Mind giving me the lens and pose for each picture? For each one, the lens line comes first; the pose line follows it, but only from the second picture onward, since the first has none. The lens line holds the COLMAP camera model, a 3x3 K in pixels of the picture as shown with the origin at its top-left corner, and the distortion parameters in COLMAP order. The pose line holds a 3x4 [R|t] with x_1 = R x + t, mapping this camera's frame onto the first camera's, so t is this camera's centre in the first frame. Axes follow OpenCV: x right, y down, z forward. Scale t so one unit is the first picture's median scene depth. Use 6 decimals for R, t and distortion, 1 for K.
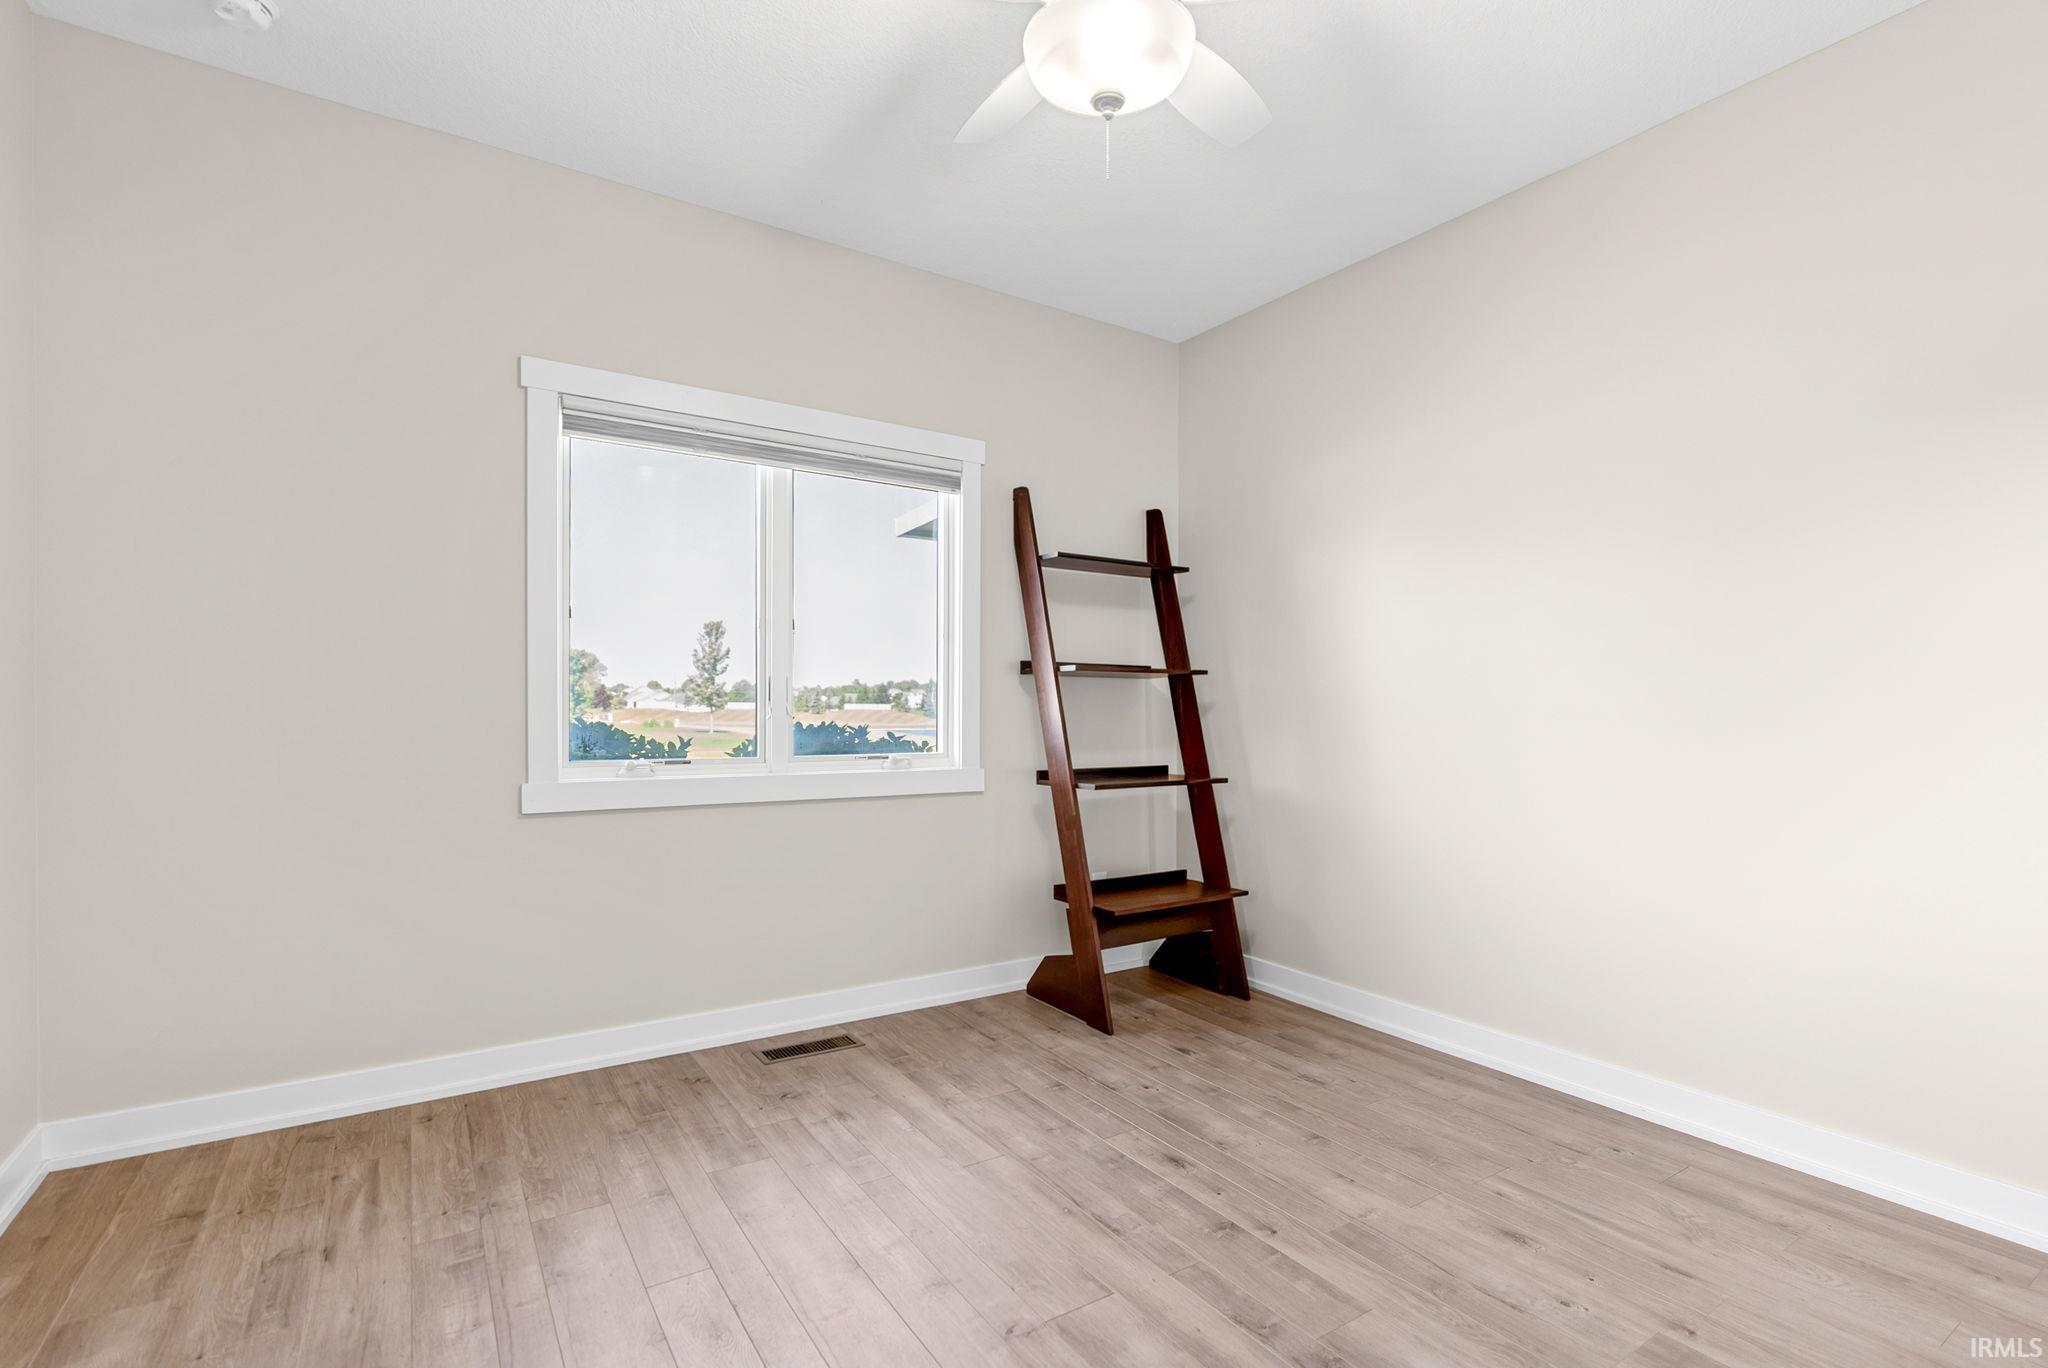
lens RADIAL K [[936.9, 0, 1027.9], [0, 936.9, 713.0], [0, 0, 1]] dist [-0.012493, 0.005698]
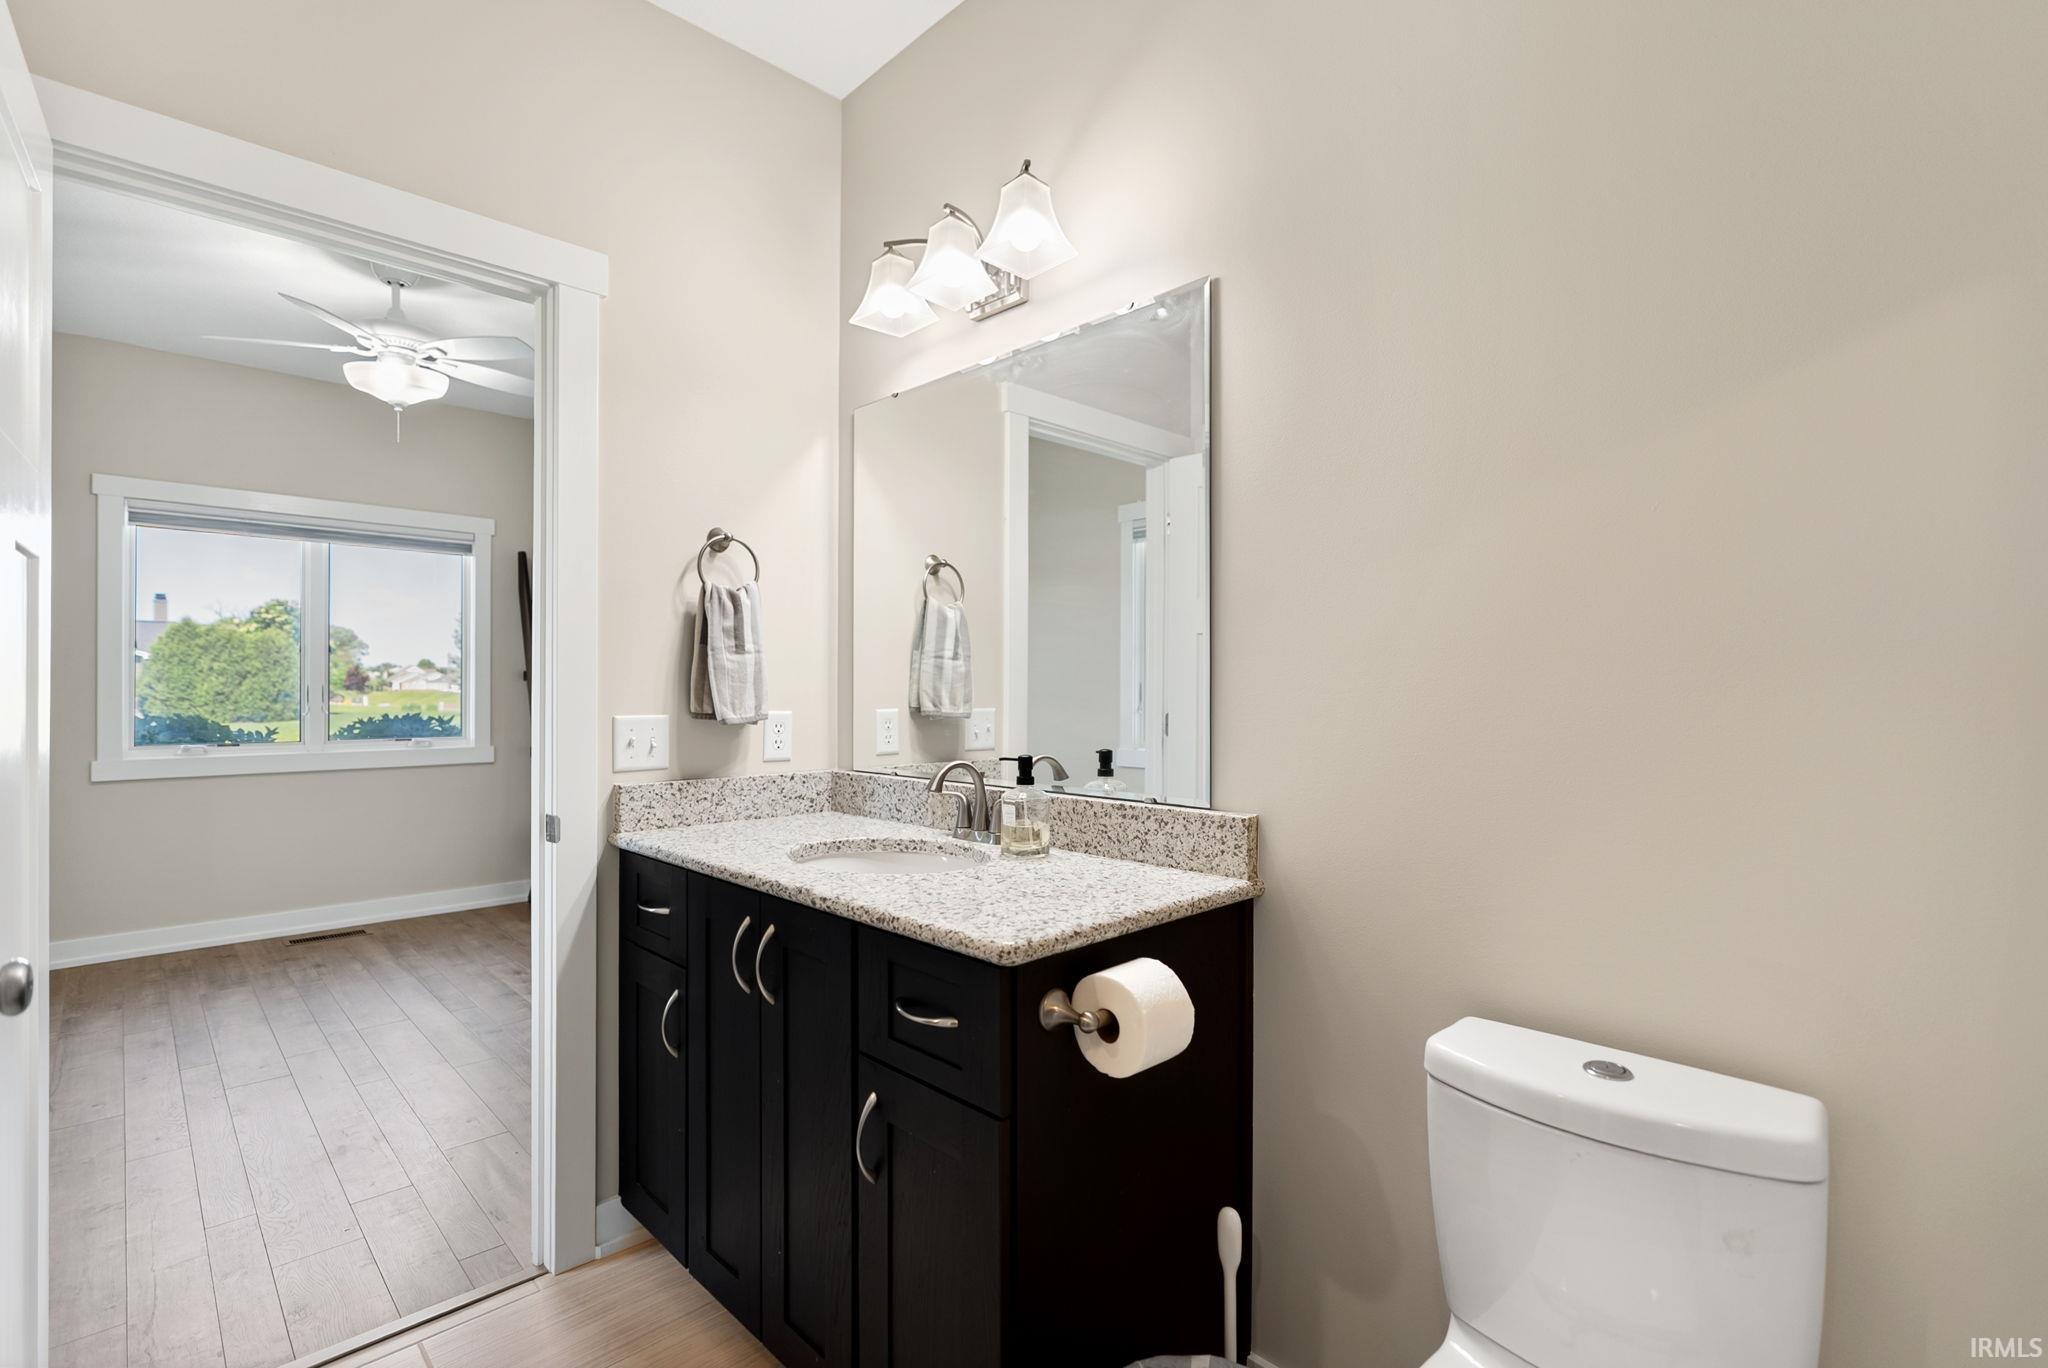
lens RADIAL K [[936.9, 0, 1031.2], [0, 936.9, 676.4], [0, 0, 1]] dist [-0.012493, 0.005698]
pose [[0.981256, -0.002403, 0.192696, 0.494152], [0.005632, 0.999853, -0.016212, -0.020883], [-0.192629, 0.016993, 0.981125, -0.571518]]
